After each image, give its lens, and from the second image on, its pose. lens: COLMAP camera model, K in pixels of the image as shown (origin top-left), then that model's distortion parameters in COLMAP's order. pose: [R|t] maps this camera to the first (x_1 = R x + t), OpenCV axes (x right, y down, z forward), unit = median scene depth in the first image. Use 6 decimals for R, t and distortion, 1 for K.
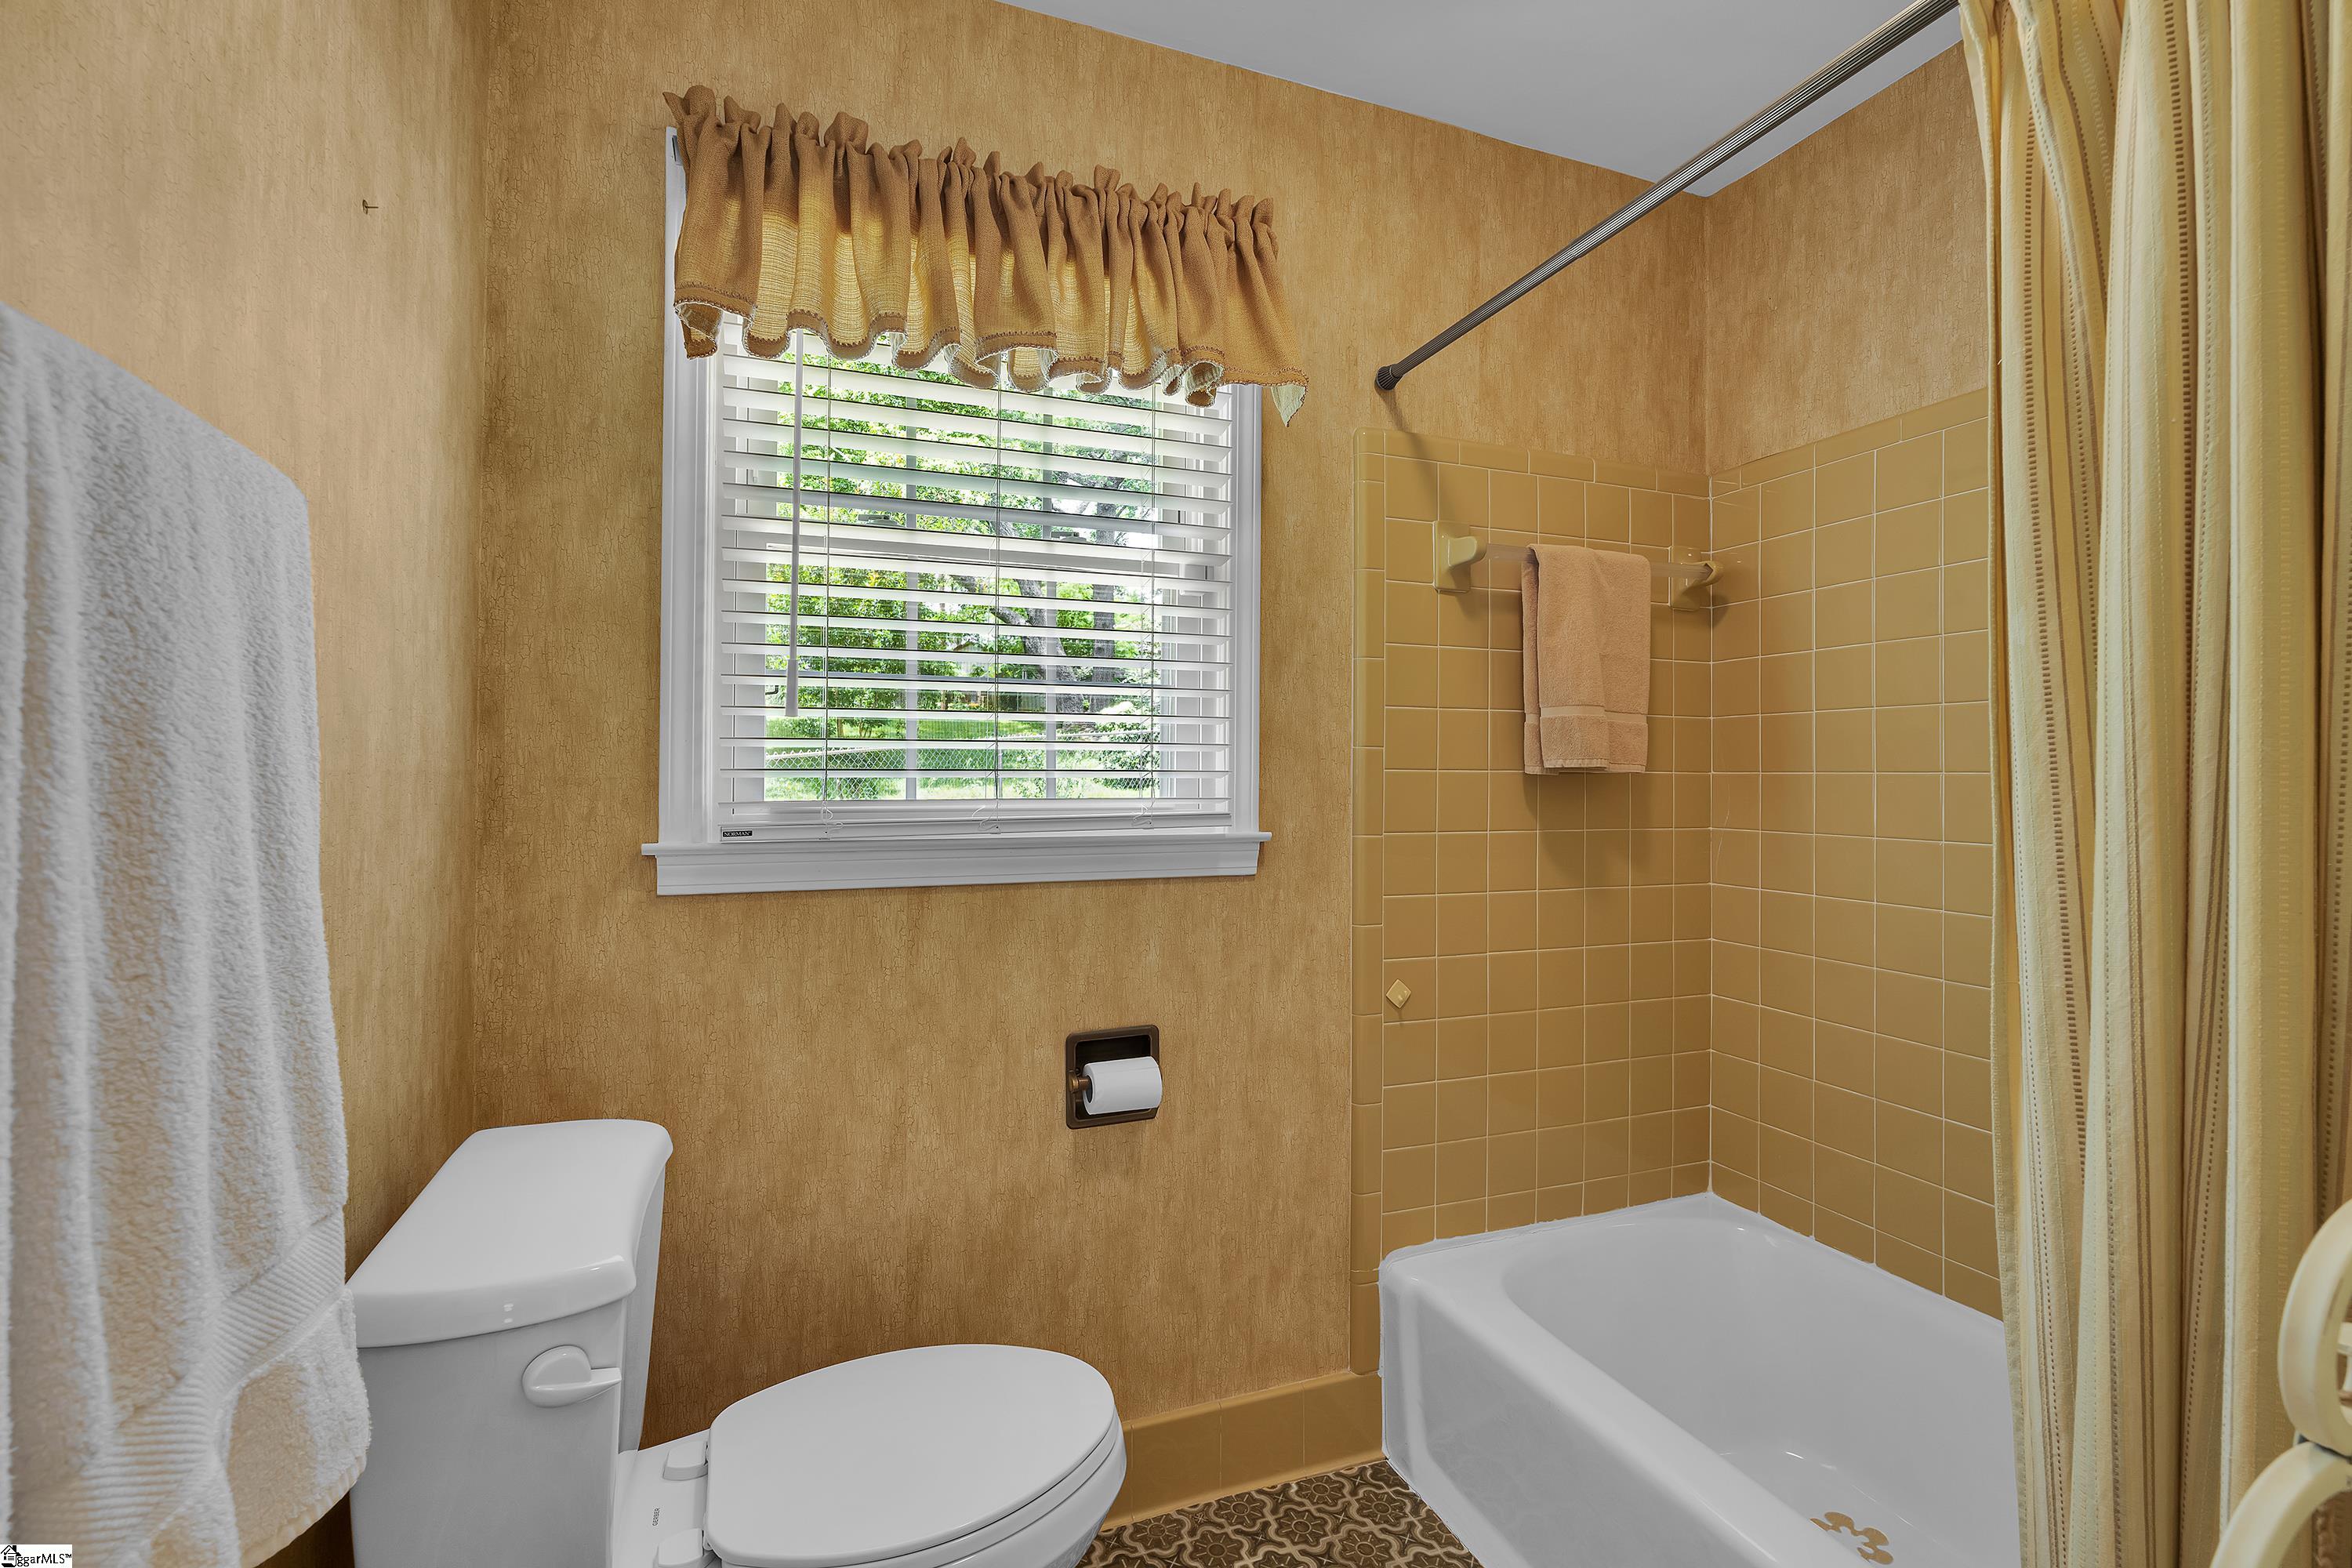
lens RADIAL K [[1023.9, 0, 1176.0], [0, 1023.9, 784.0], [0, 0, 1]] dist [-0.006367, 0.000331]
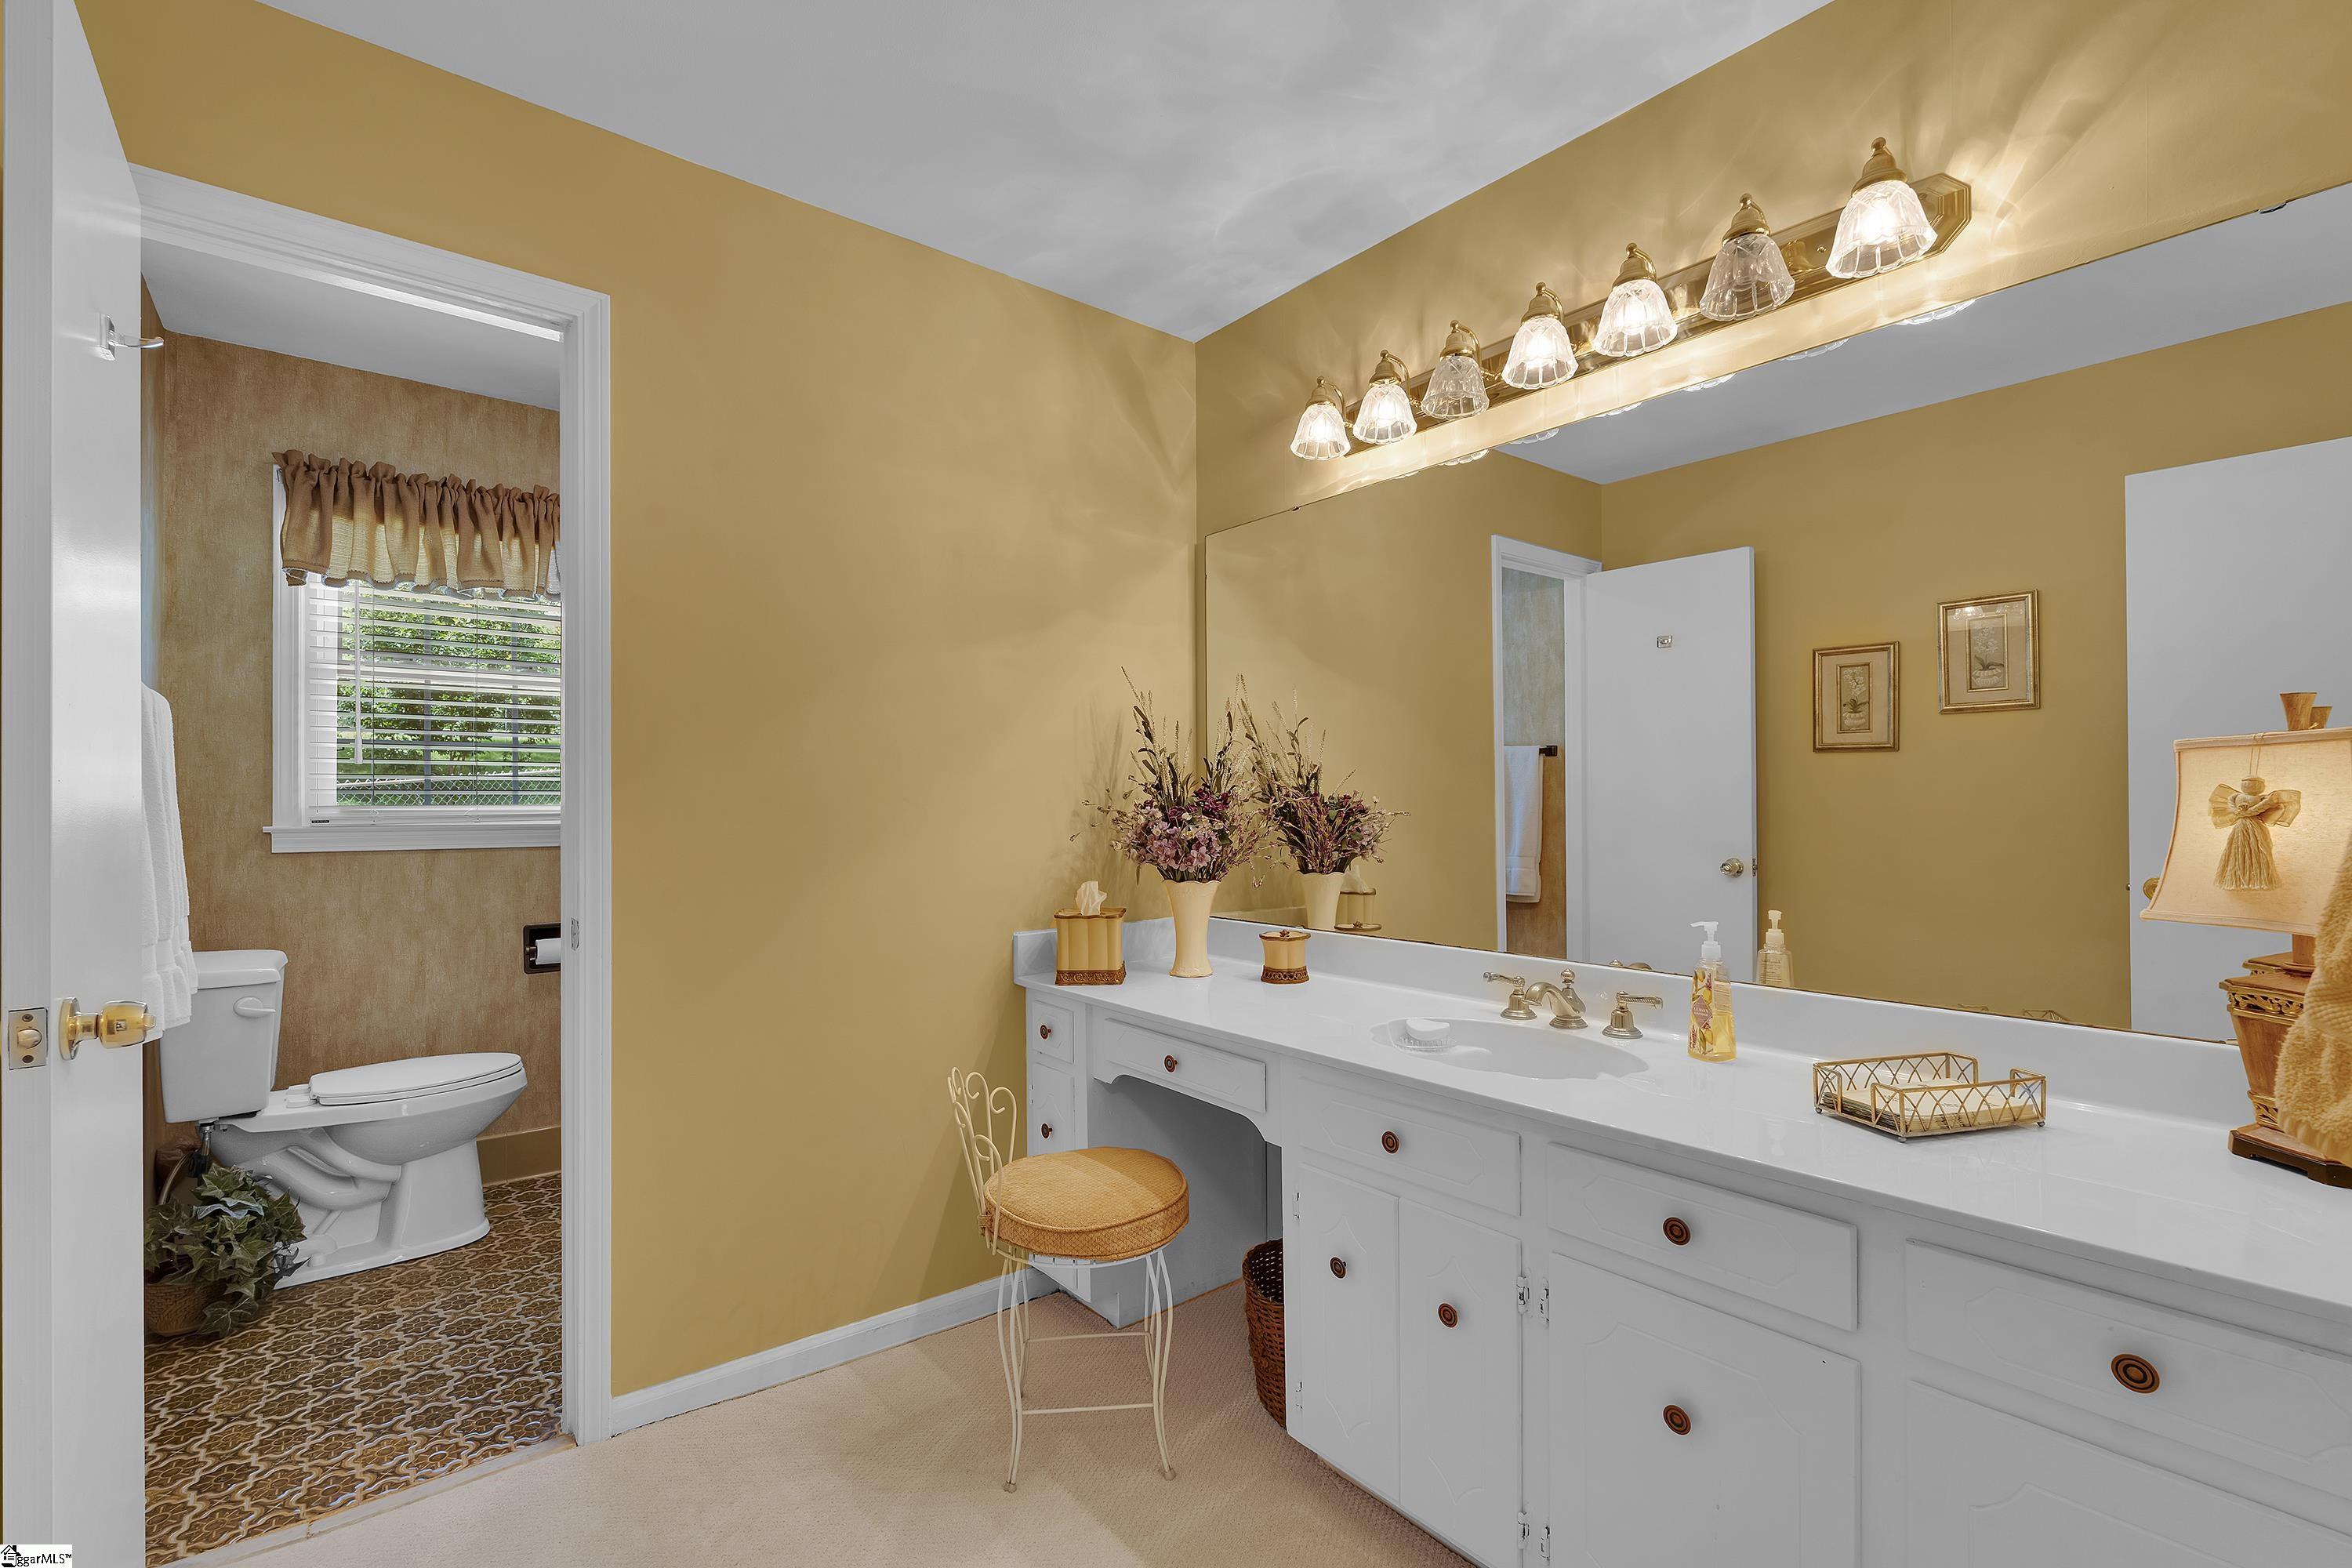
lens RADIAL K [[1001.6, 0, 1177.3], [0, 1001.6, 814.8], [0, 0, 1]] dist [-0.007081, 0.000020]
pose [[0.950700, -0.004389, 0.310082, 0.553722], [0.000717, 0.999928, 0.011956, 0.012924], [-0.310112, -0.011144, 0.950635, -1.355727]]
